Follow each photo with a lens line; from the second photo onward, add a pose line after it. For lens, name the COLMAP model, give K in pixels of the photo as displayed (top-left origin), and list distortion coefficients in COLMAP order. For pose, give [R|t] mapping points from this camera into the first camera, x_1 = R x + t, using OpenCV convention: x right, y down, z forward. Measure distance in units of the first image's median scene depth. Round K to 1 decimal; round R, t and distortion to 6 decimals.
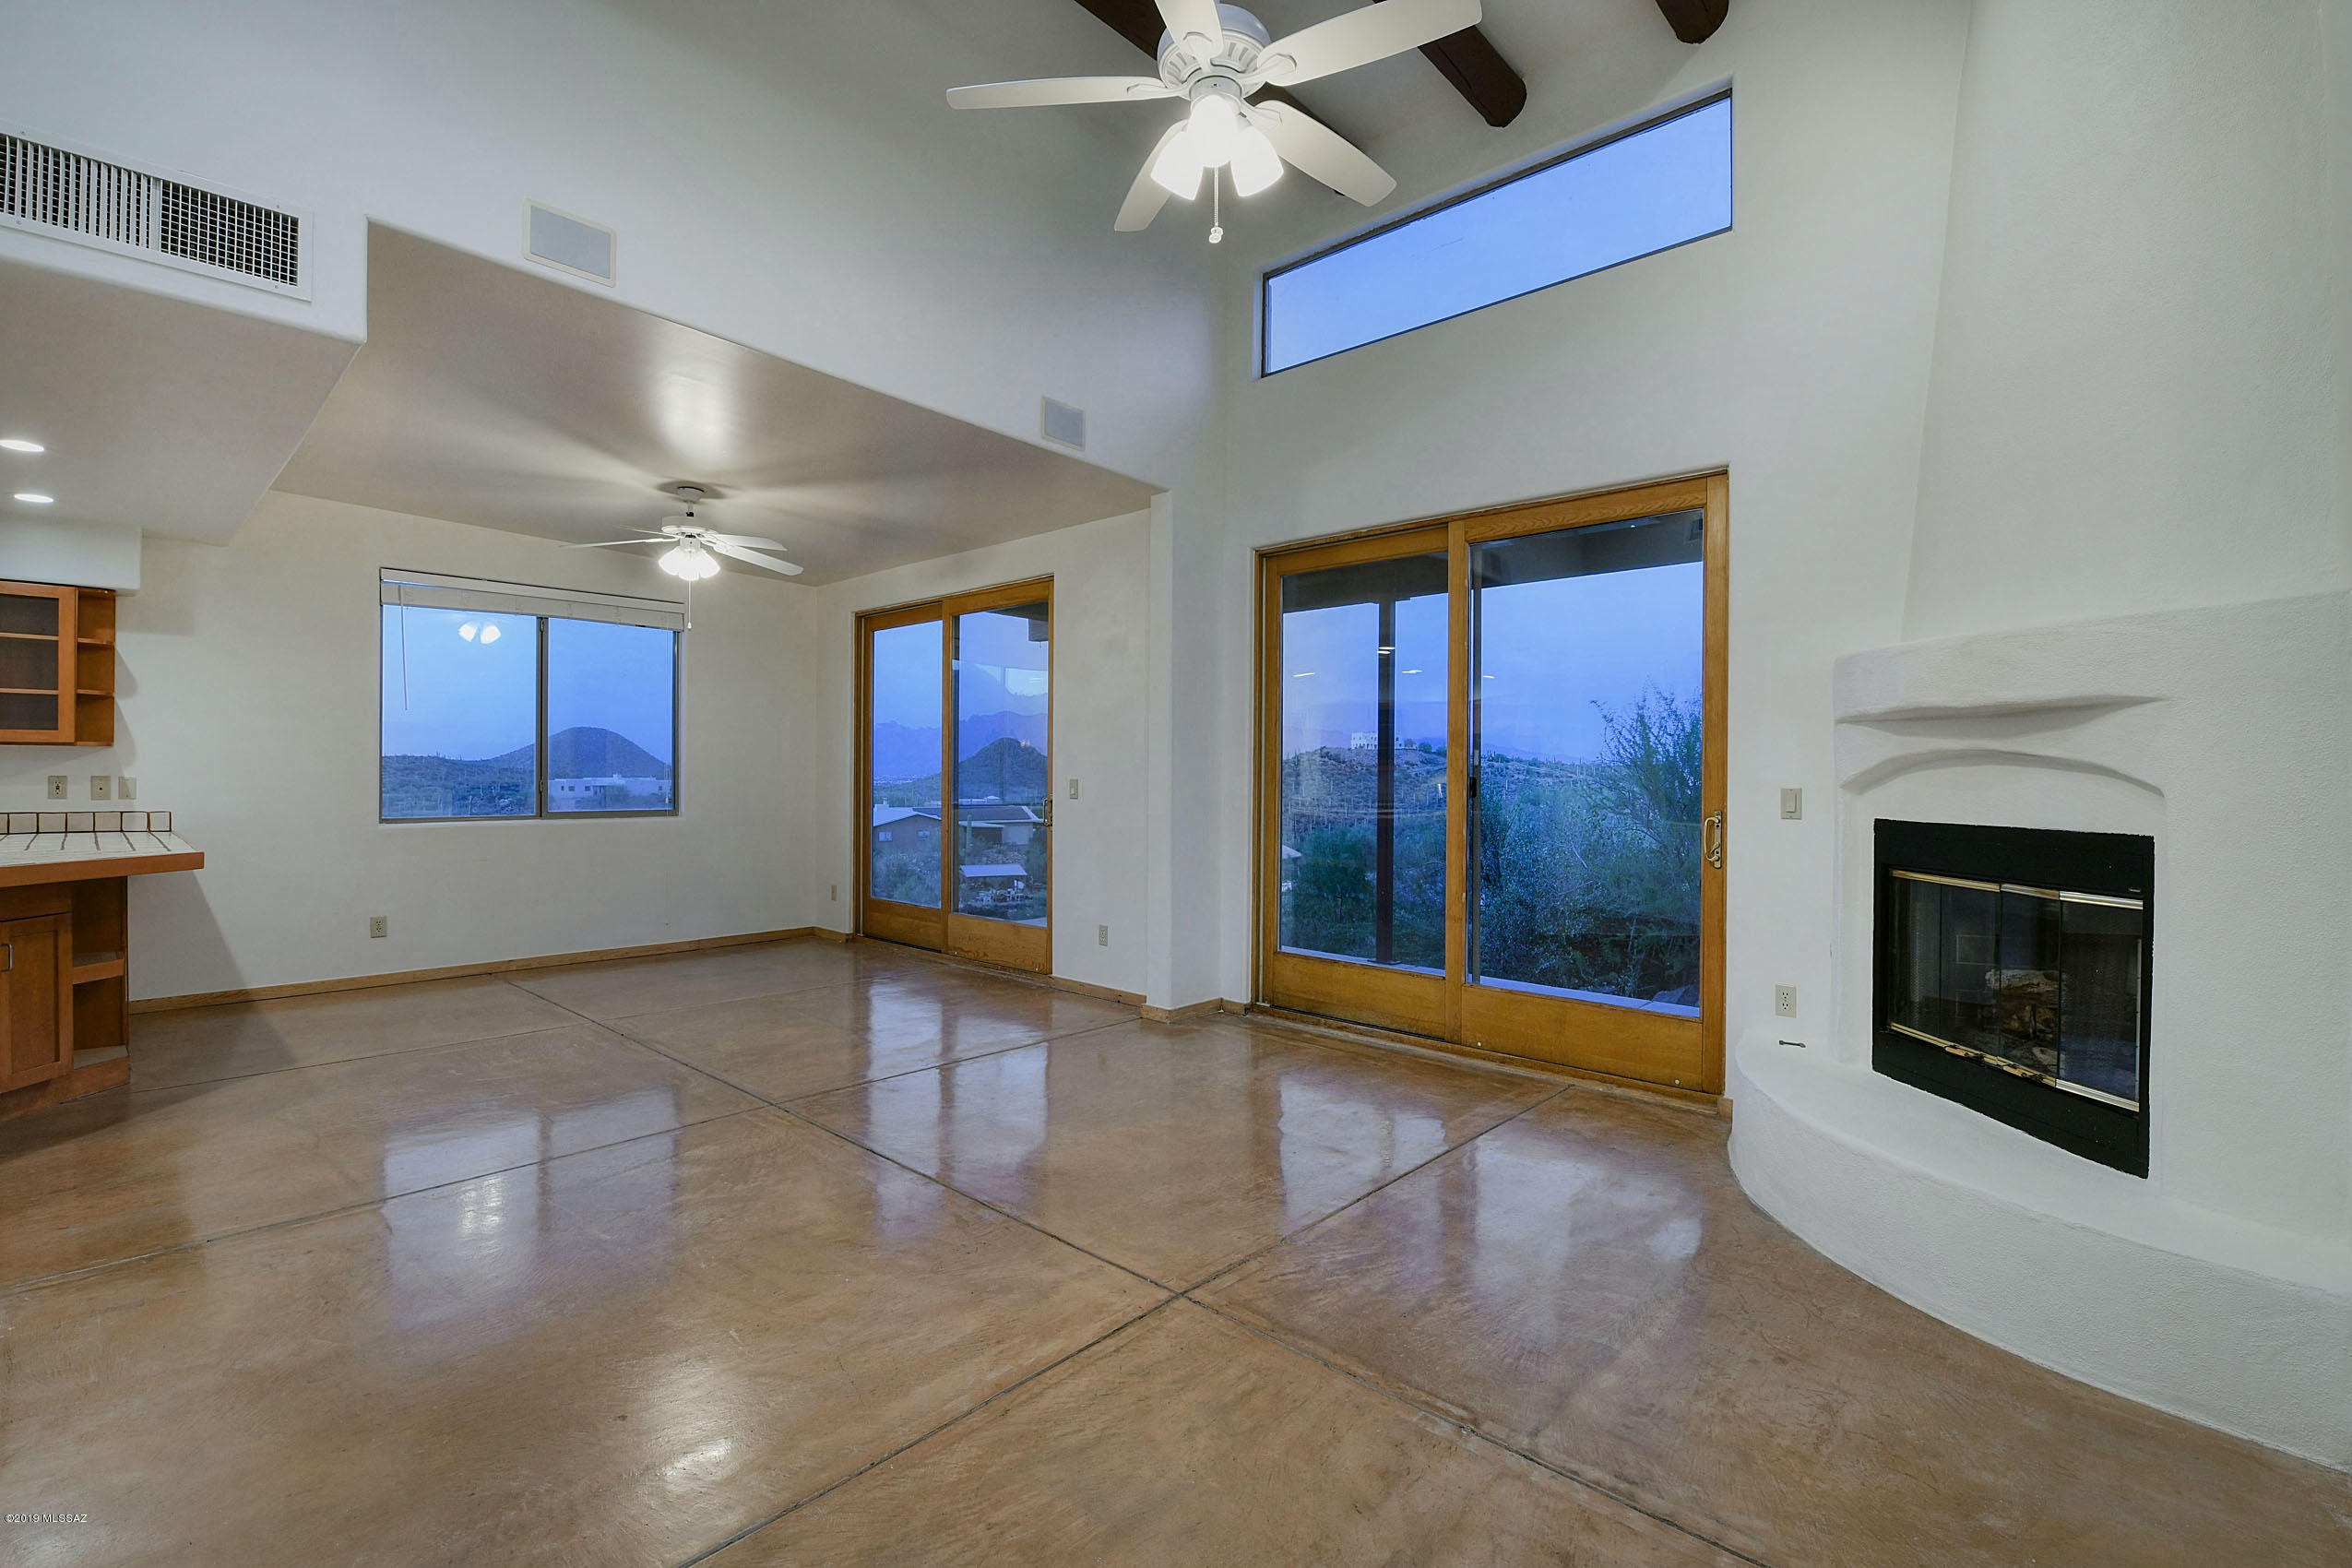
lens RADIAL K [[1282.5, 0, 1411.4], [0, 1282.5, 771.1], [0, 0, 1]] dist [0.031245, -0.016258]
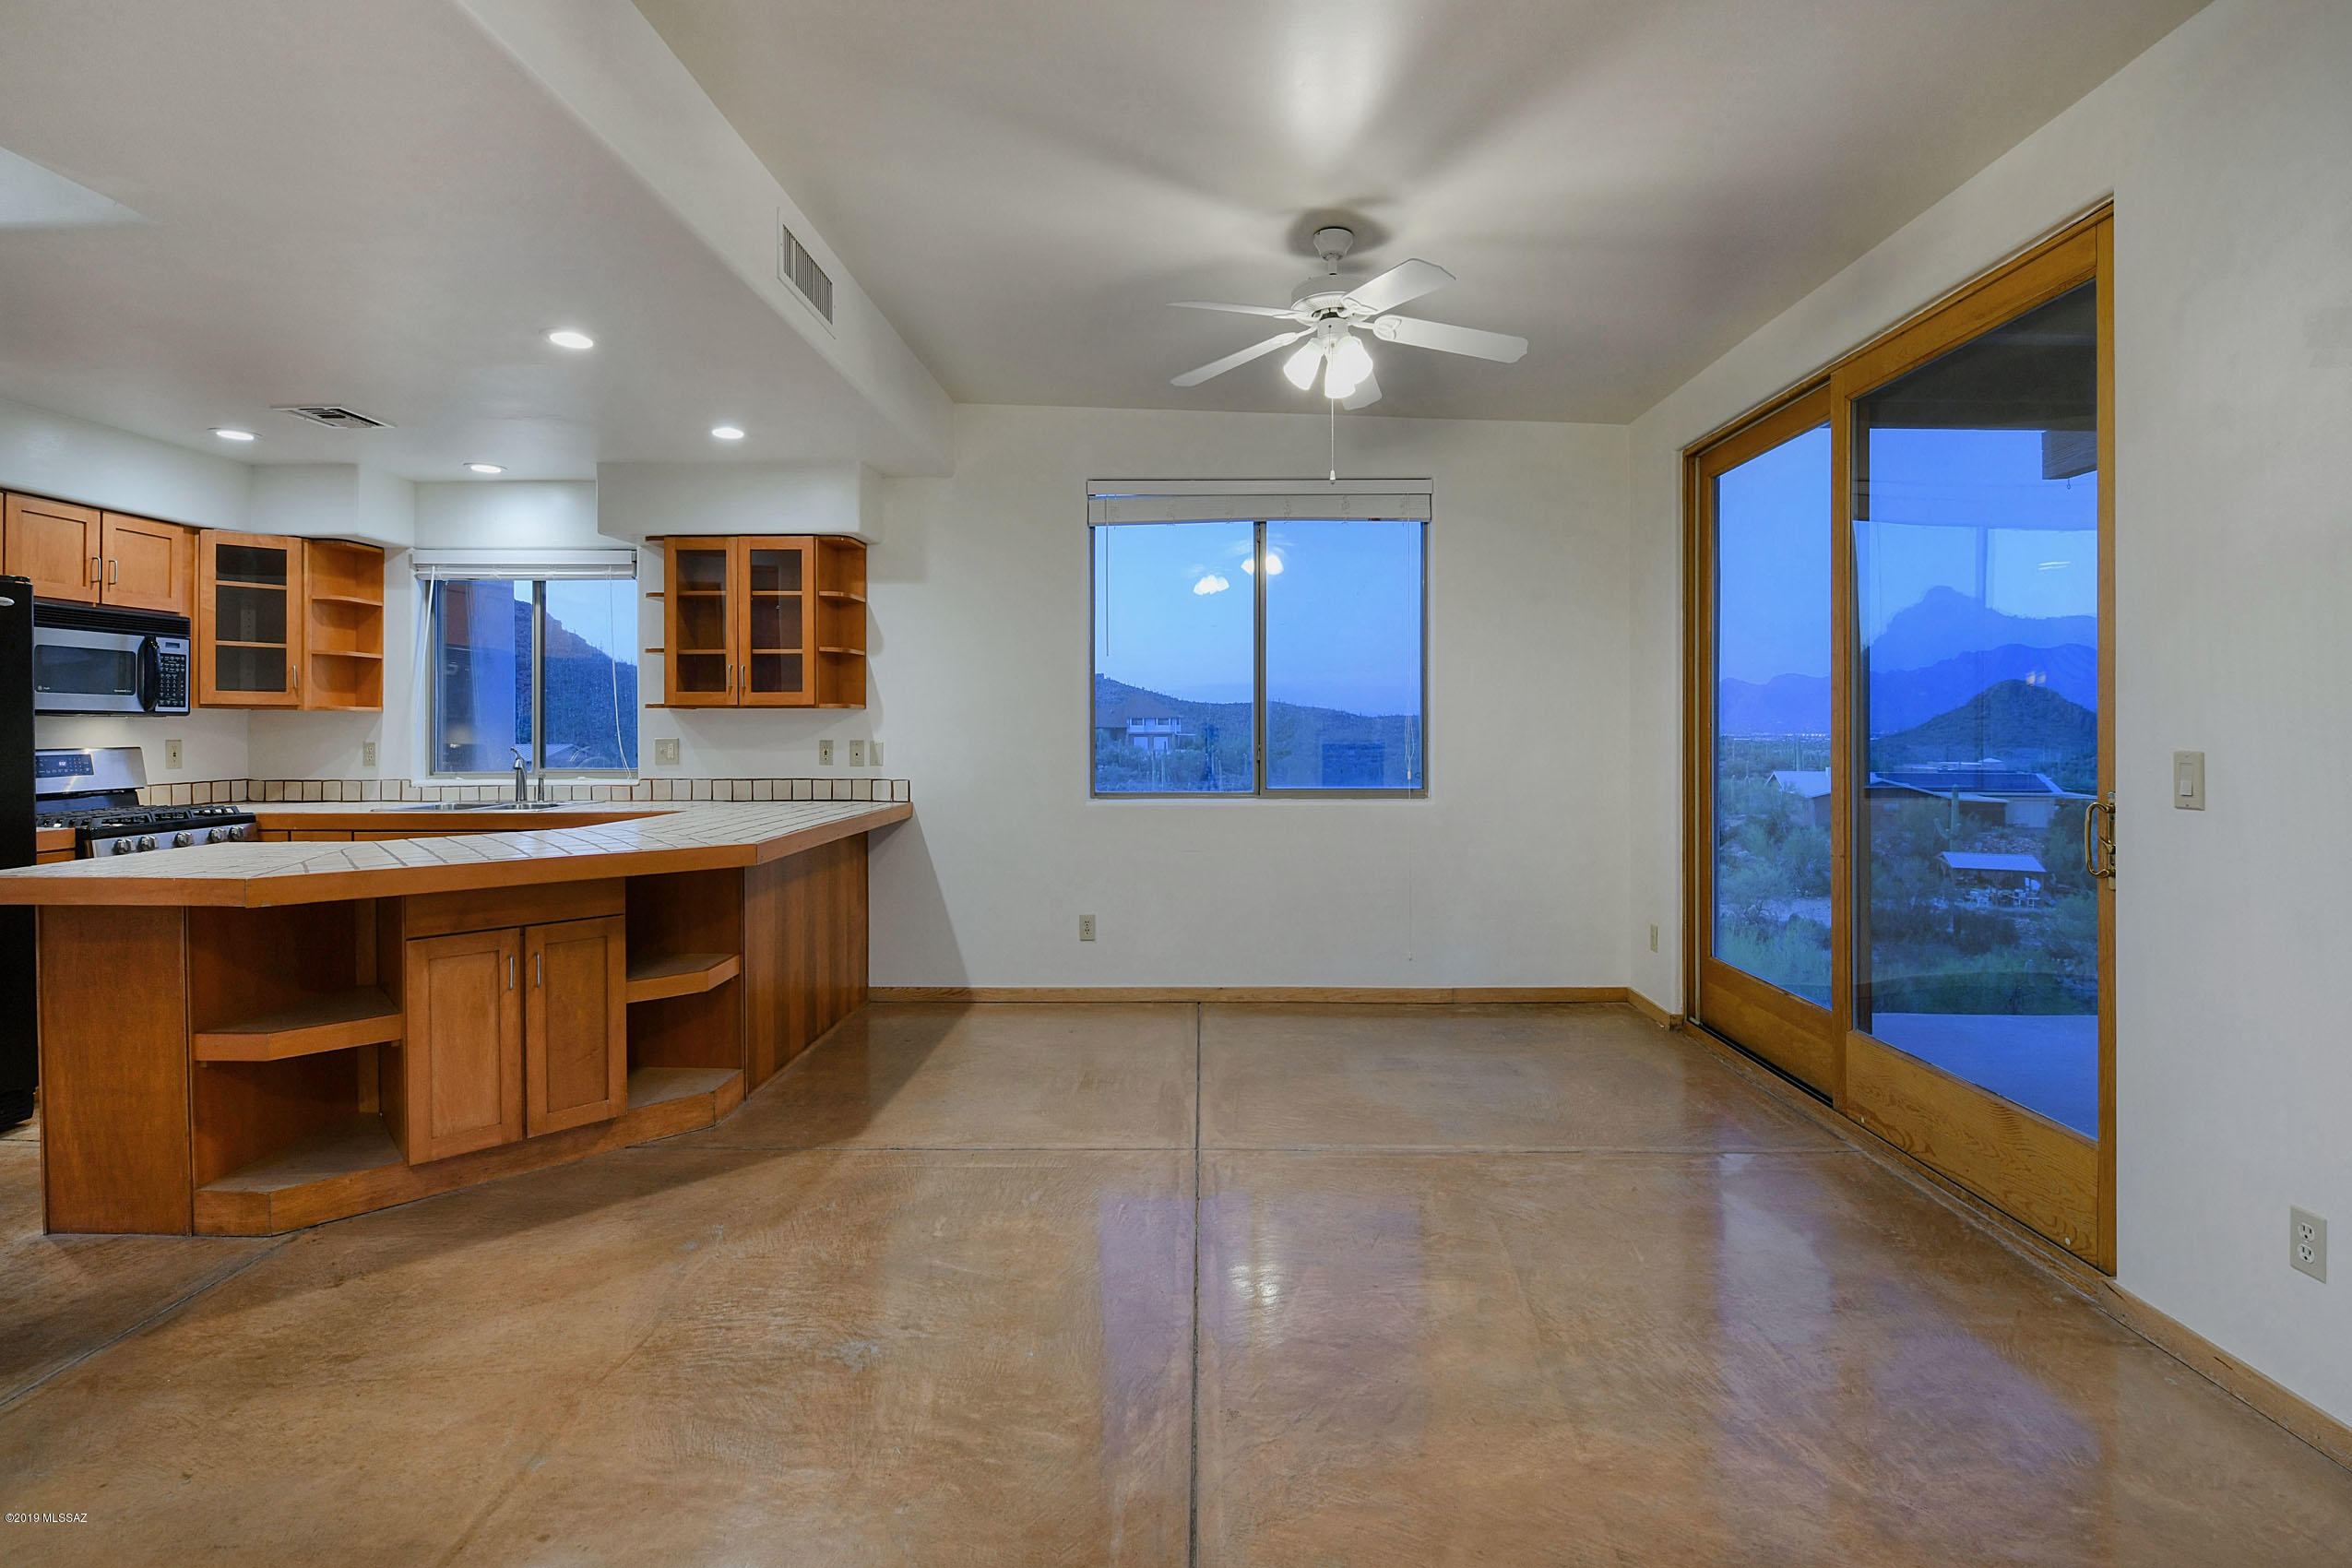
lens RADIAL K [[1235.2, 0, 1120.1], [0, 1235.2, 736.6], [0, 0, 1]] dist [-0.001628, -0.025603]
pose [[0.590774, -0.000250, -0.806837, -0.175941], [0.007534, 0.999958, 0.005207, -0.002113], [0.806802, -0.009155, 0.590751, 0.595931]]
